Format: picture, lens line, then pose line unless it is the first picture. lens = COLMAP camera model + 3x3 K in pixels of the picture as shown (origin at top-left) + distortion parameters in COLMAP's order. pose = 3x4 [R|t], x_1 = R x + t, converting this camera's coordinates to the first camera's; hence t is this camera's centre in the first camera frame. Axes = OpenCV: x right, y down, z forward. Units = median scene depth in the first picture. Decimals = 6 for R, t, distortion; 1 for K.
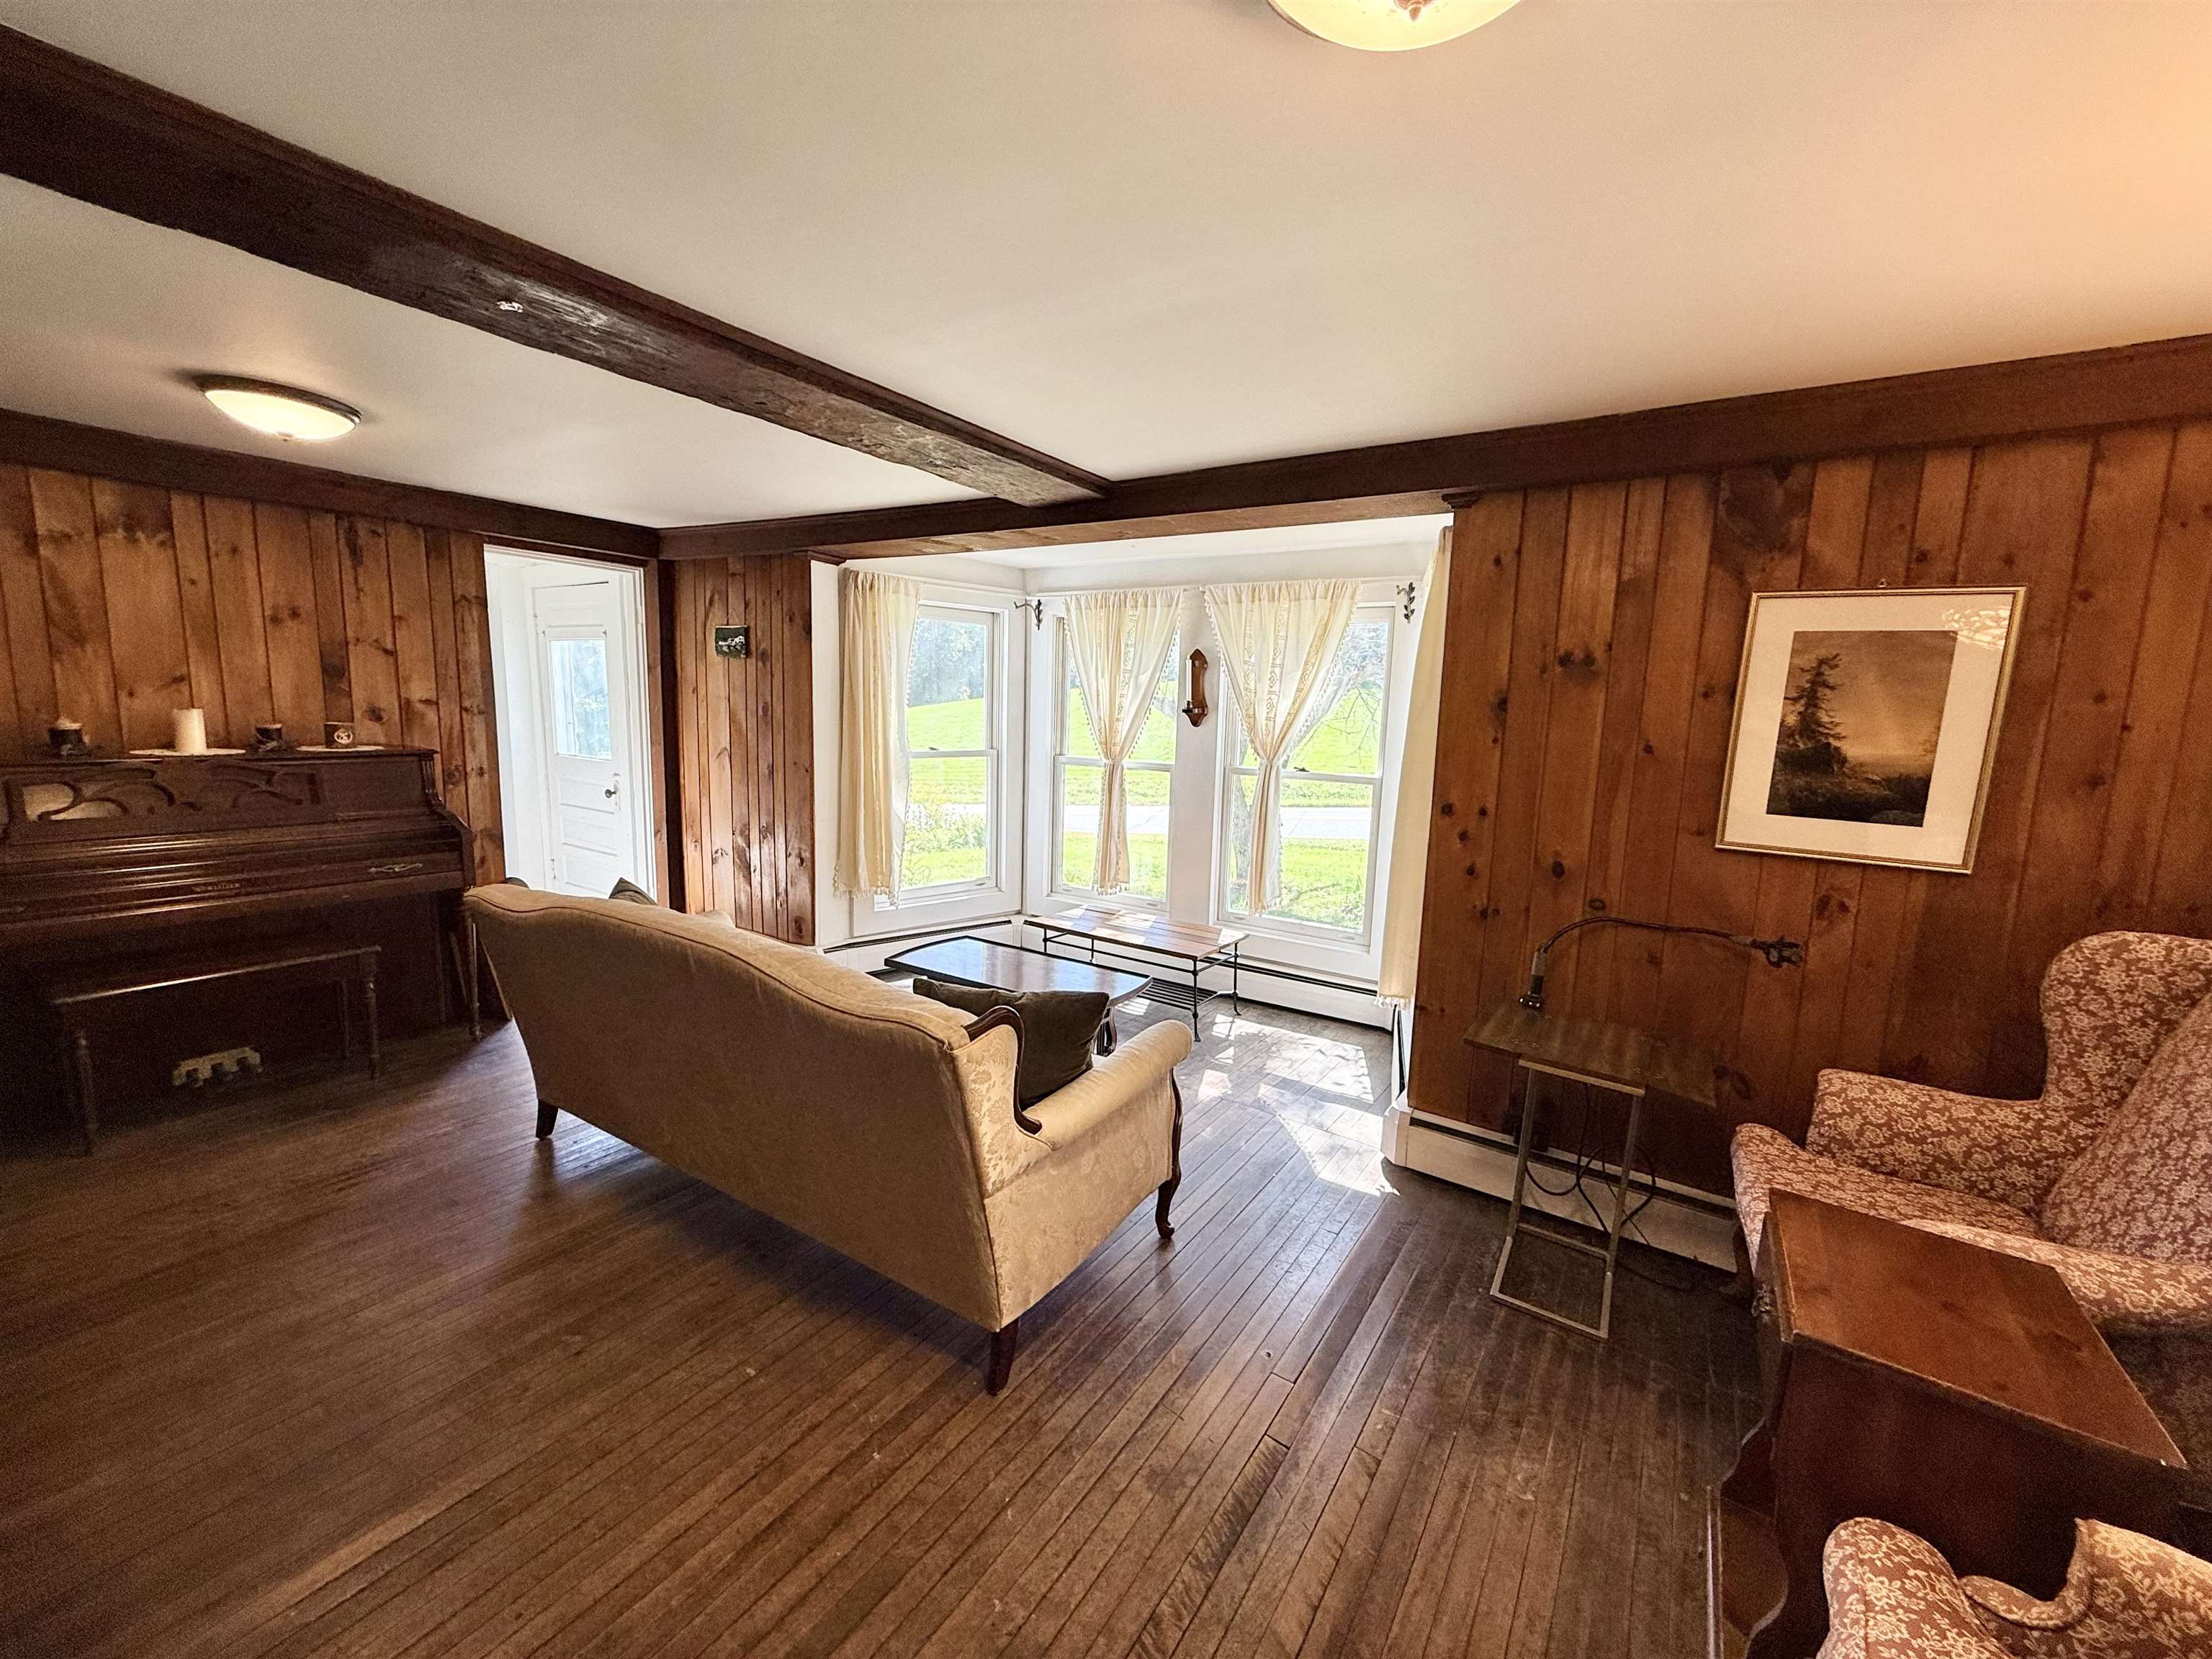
lens RADIAL K [[903.6, 0, 1106.5], [0, 903.6, 822.2], [0, 0, 1]] dist [0.002129, 0.001142]
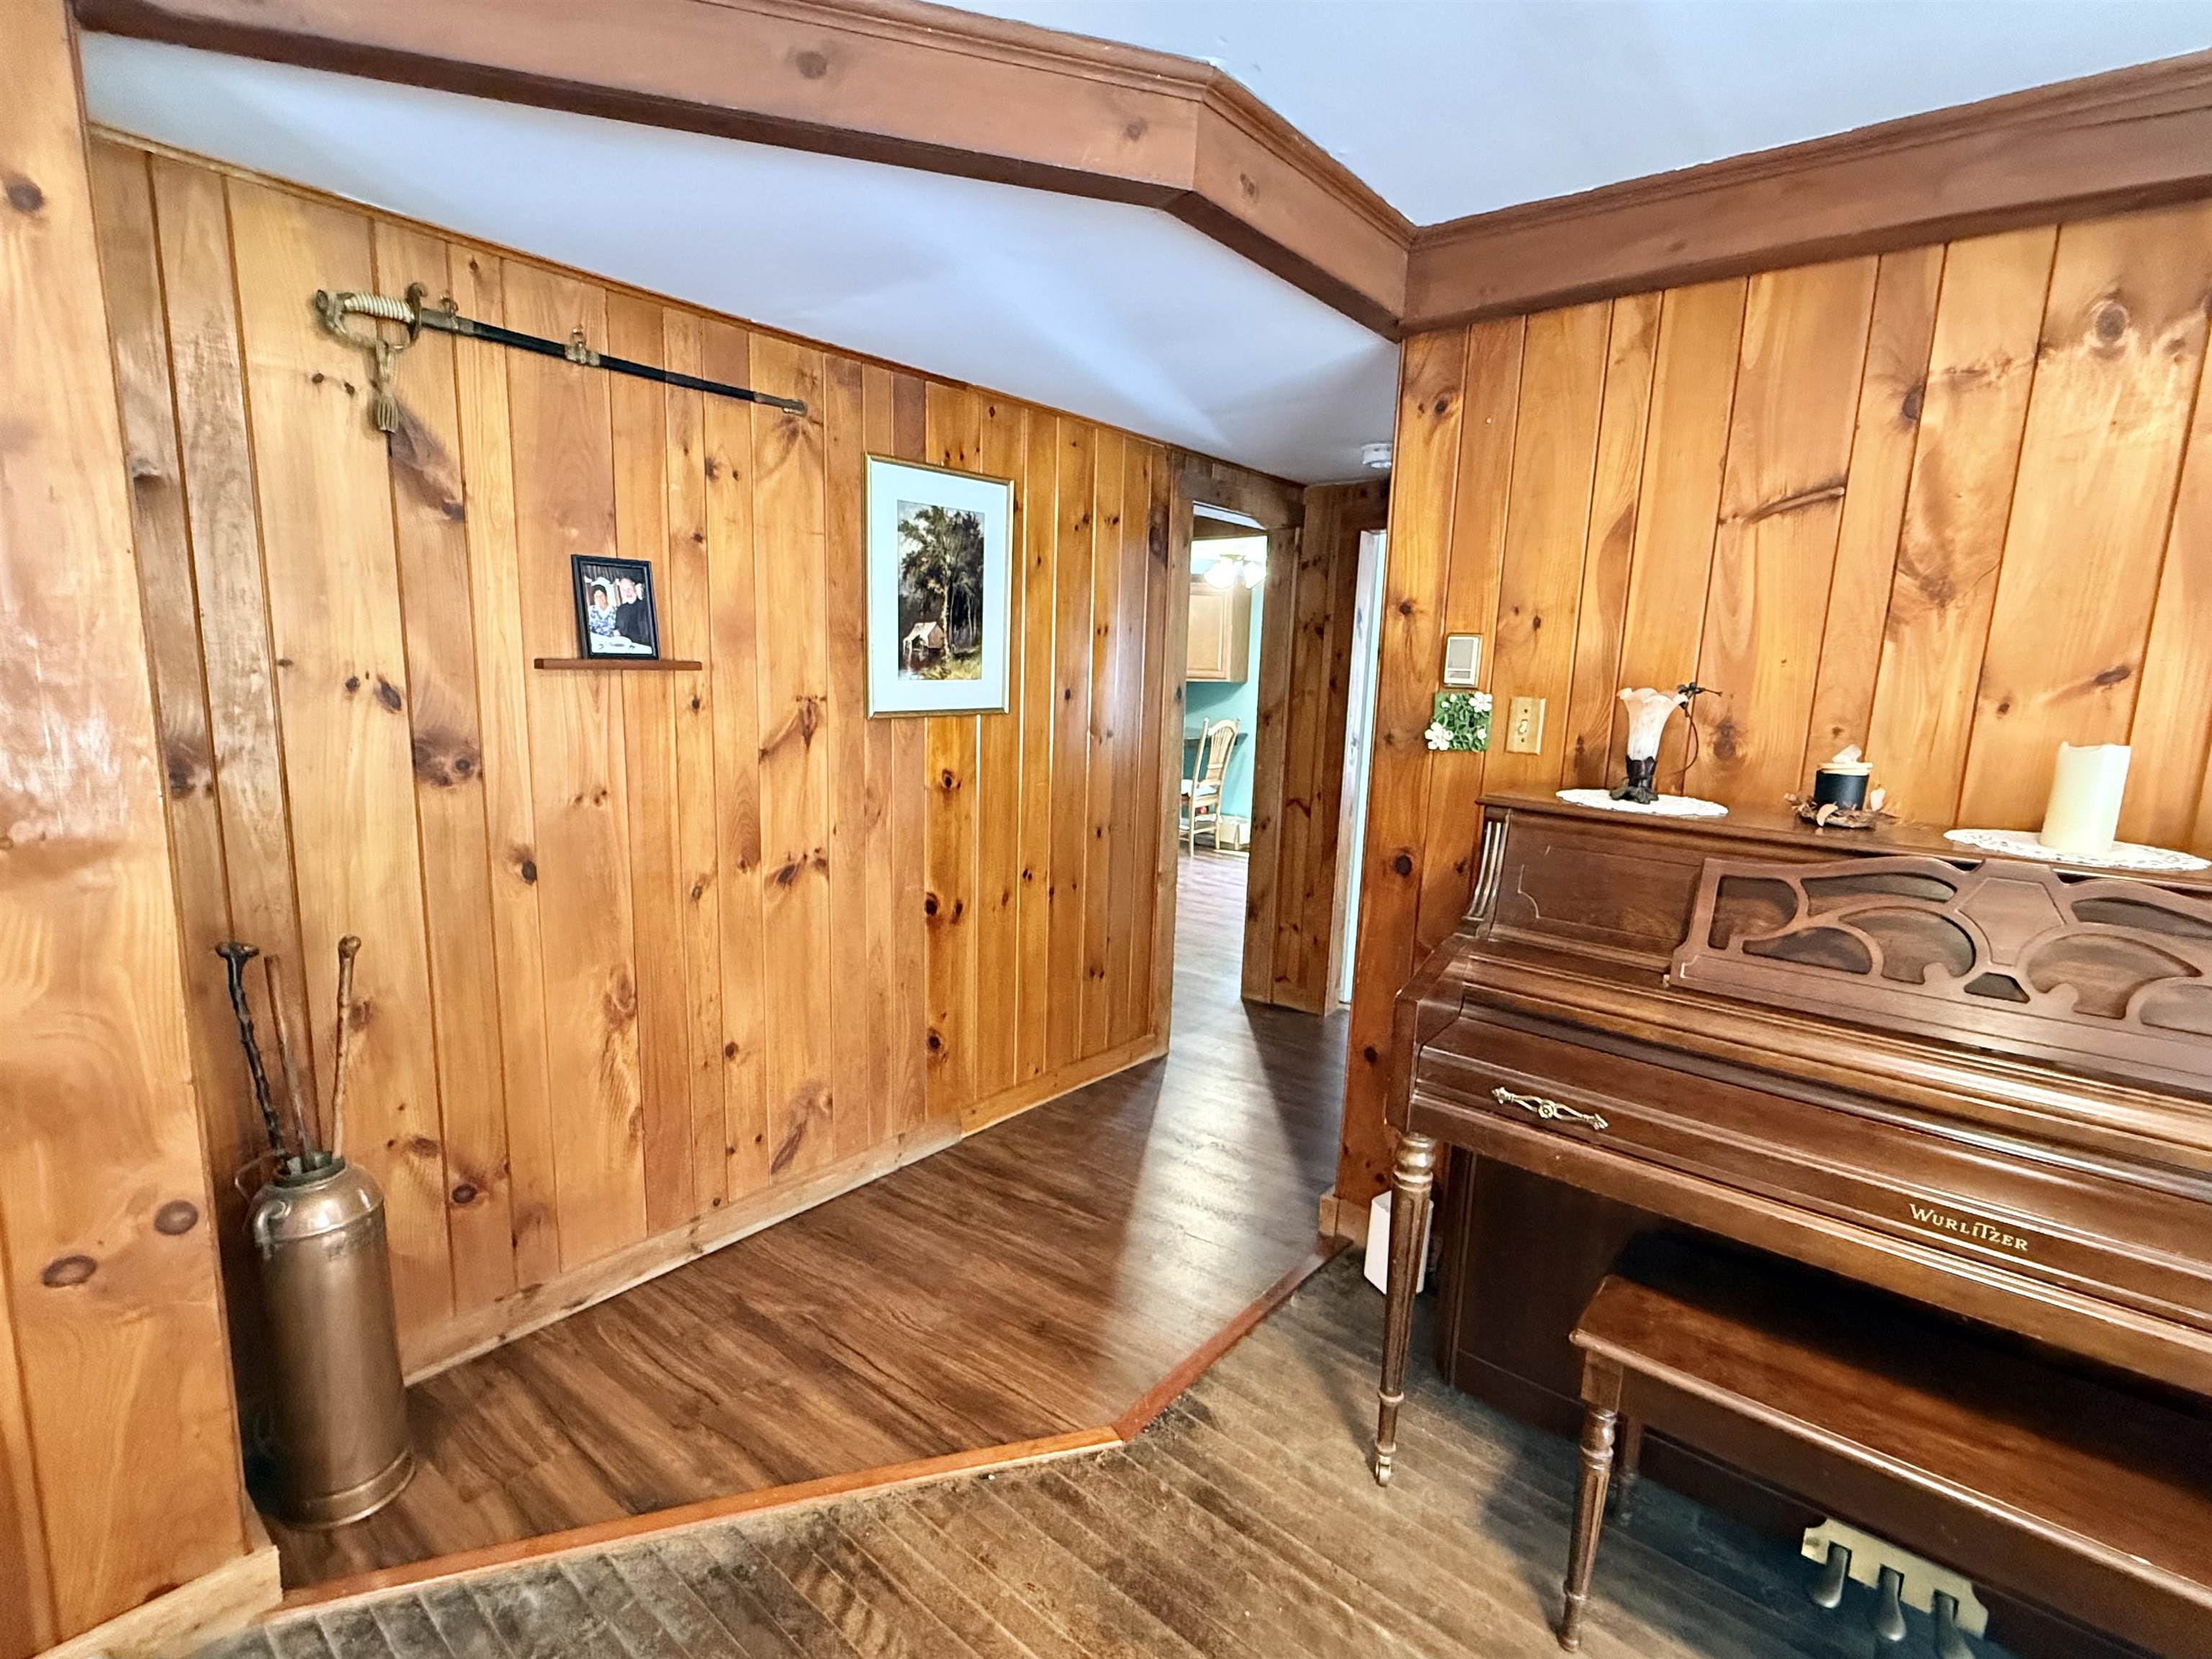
lens RADIAL K [[1016.7, 0, 1101.0], [0, 1016.7, 831.0], [0, 0, 1]] dist [-0.003751, 0.000756]
pose [[-0.119976, 0.127658, -0.984535, -0.509872], [-0.168303, 0.974729, 0.146896, -0.079344], [0.978407, 0.183324, -0.095459, 0.614694]]
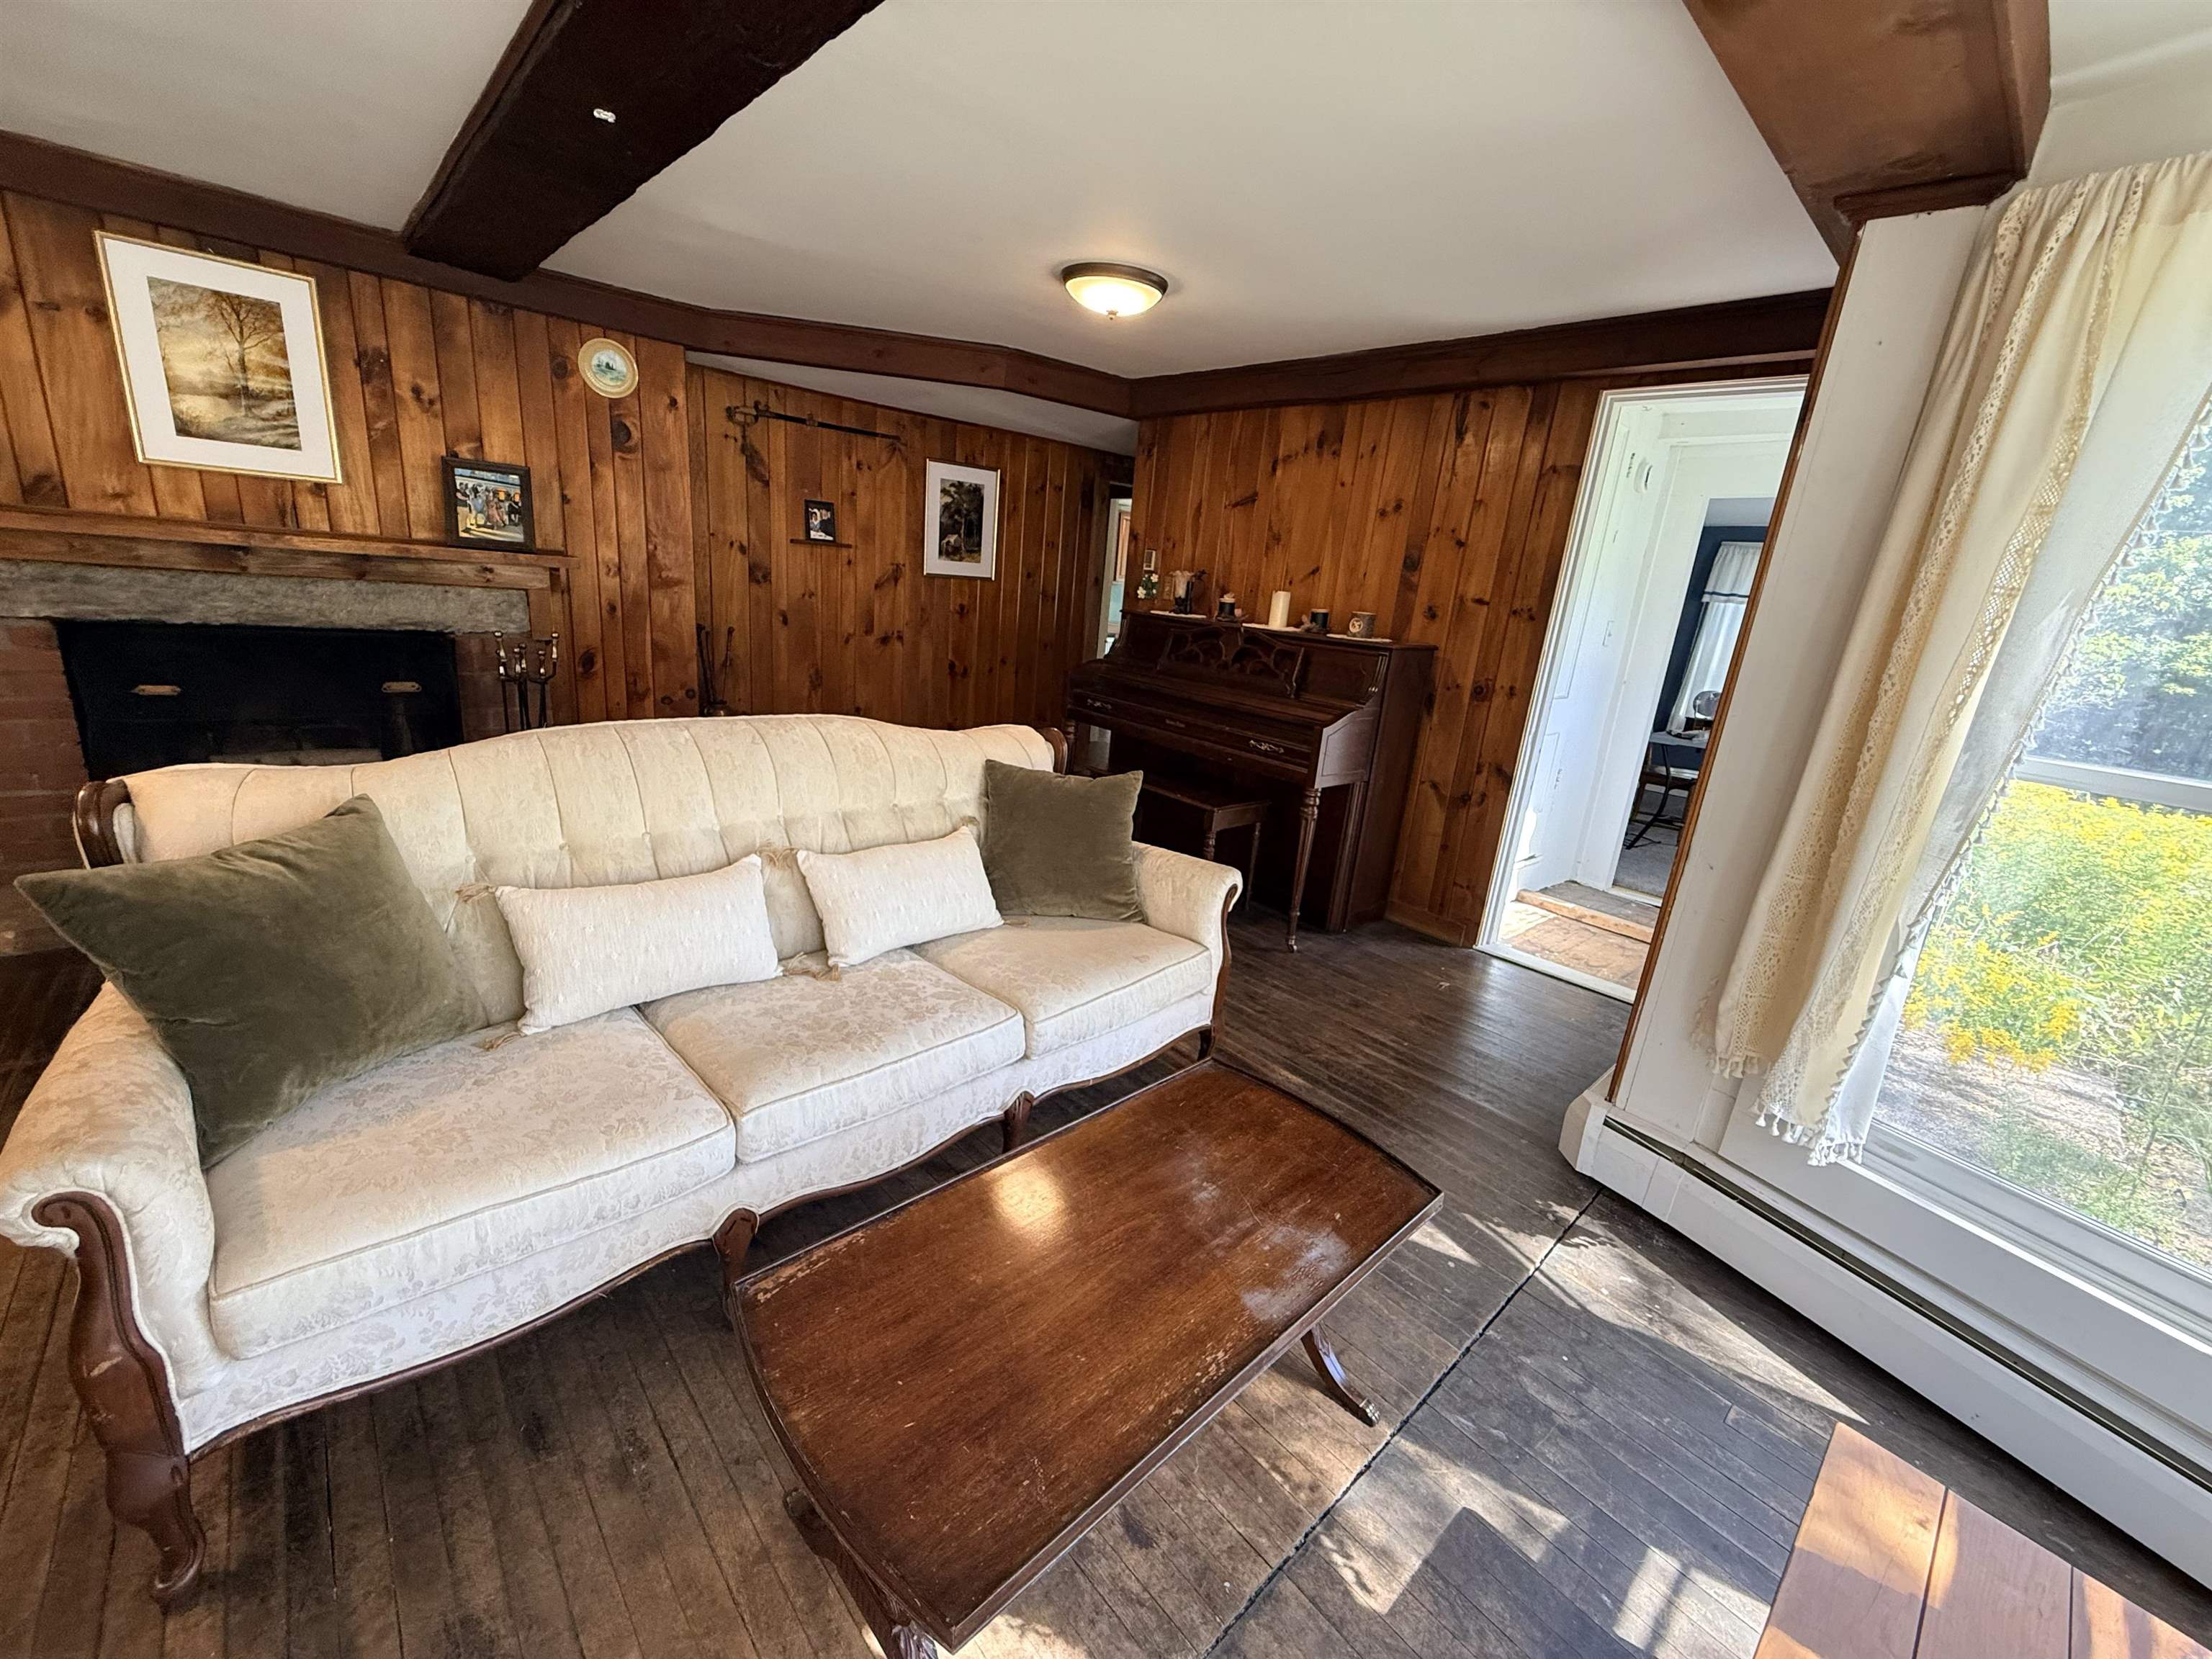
lens RADIAL K [[903.6, 0, 1117.0], [0, 903.6, 833.2], [0, 0, 1]] dist [0.002129, 0.001142]
pose [[-0.260633, 0.207144, -0.942954, 0.246719], [-0.223501, 0.937232, 0.267663, -0.096665], [0.939211, 0.280513, -0.197977, 1.116626]]
